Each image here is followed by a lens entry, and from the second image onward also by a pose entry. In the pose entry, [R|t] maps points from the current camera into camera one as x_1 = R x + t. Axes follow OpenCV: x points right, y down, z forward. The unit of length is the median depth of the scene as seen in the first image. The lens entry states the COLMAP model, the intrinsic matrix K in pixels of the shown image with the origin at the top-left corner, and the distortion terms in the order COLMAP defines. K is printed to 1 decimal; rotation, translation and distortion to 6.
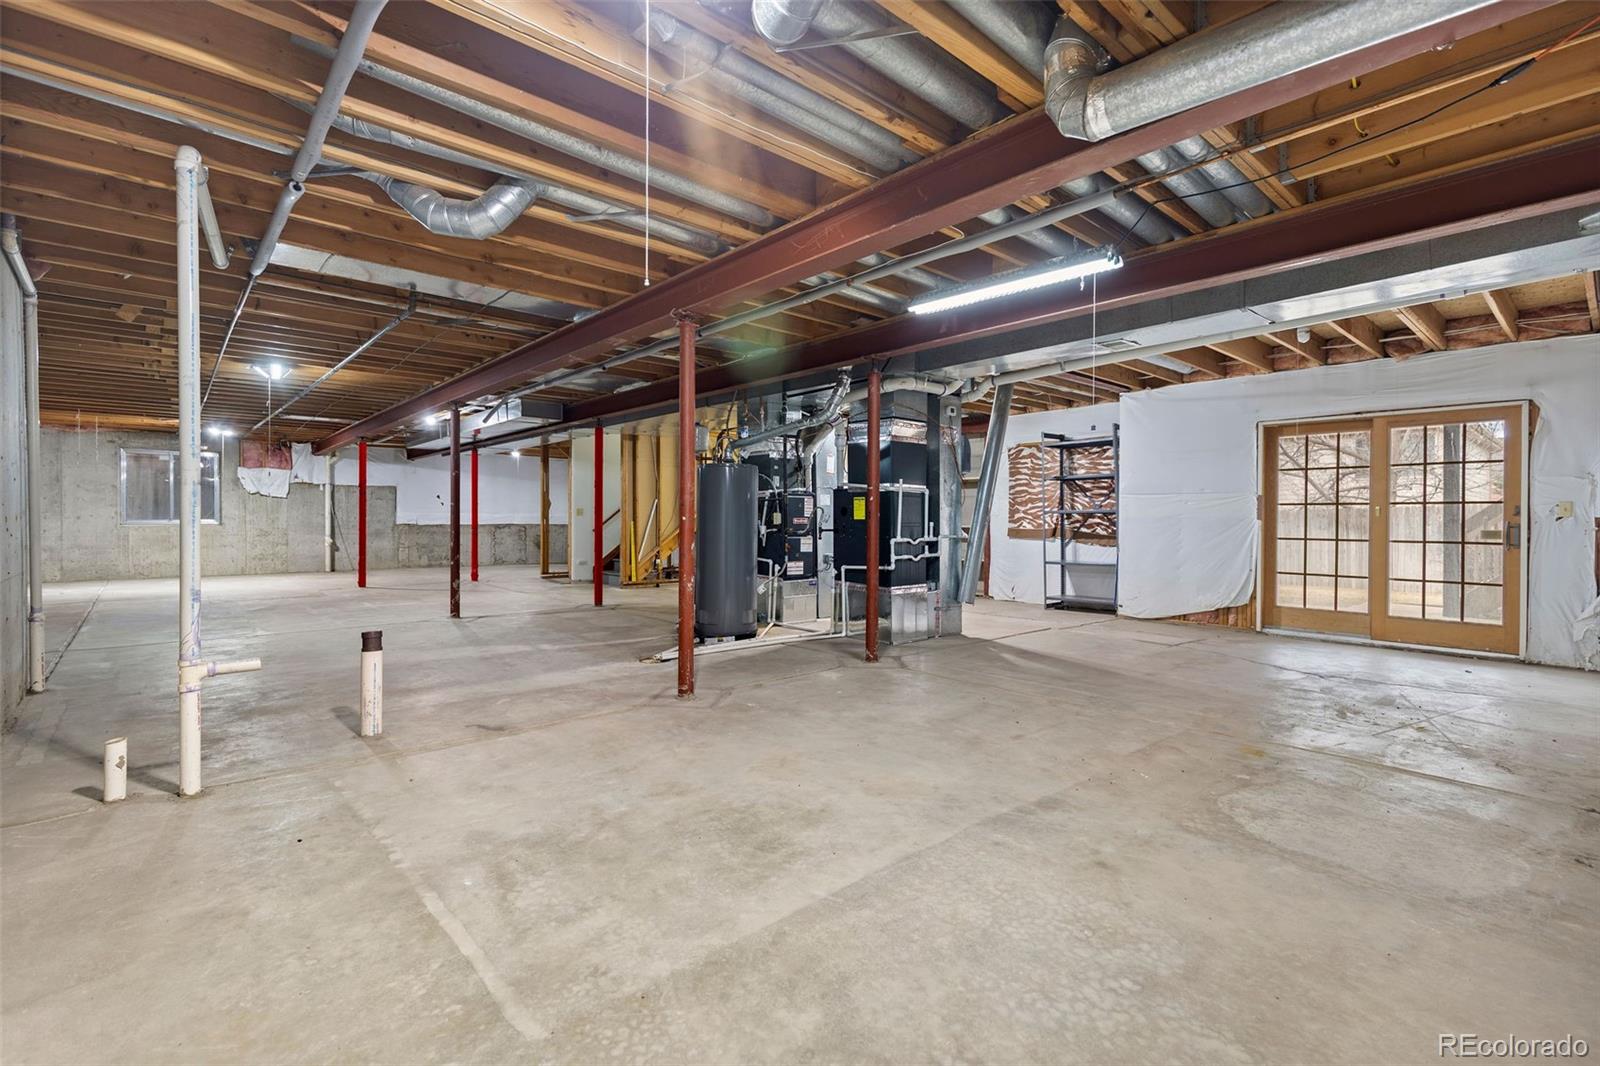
lens RADIAL K [[726.2, 0, 804.4], [0, 726.2, 529.4], [0, 0, 1]] dist [0.008999, -0.001692]
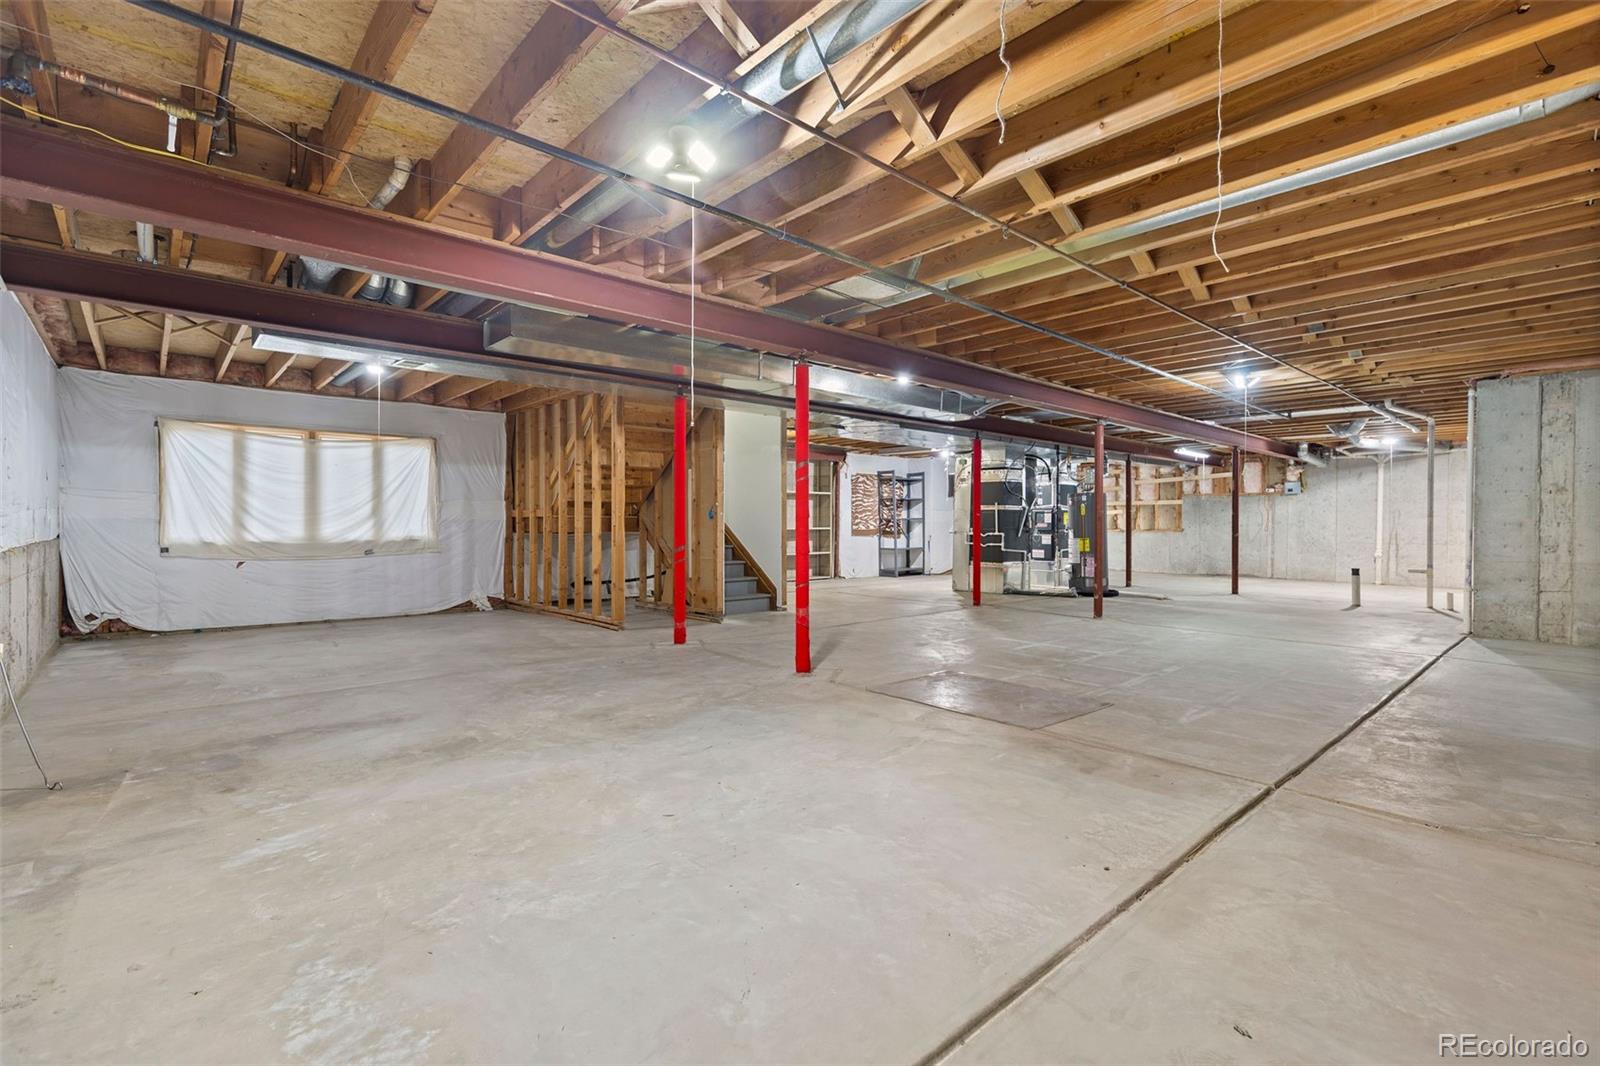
lens RADIAL K [[726.2, 0, 805.1], [0, 726.2, 529.2], [0, 0, 1]] dist [0.008999, -0.001692]
pose [[-0.001155, -0.013319, 0.999911, -1.312914], [0.006517, 0.999890, 0.013327, -0.023731], [-0.999978, 0.006532, -0.001068, 1.187045]]
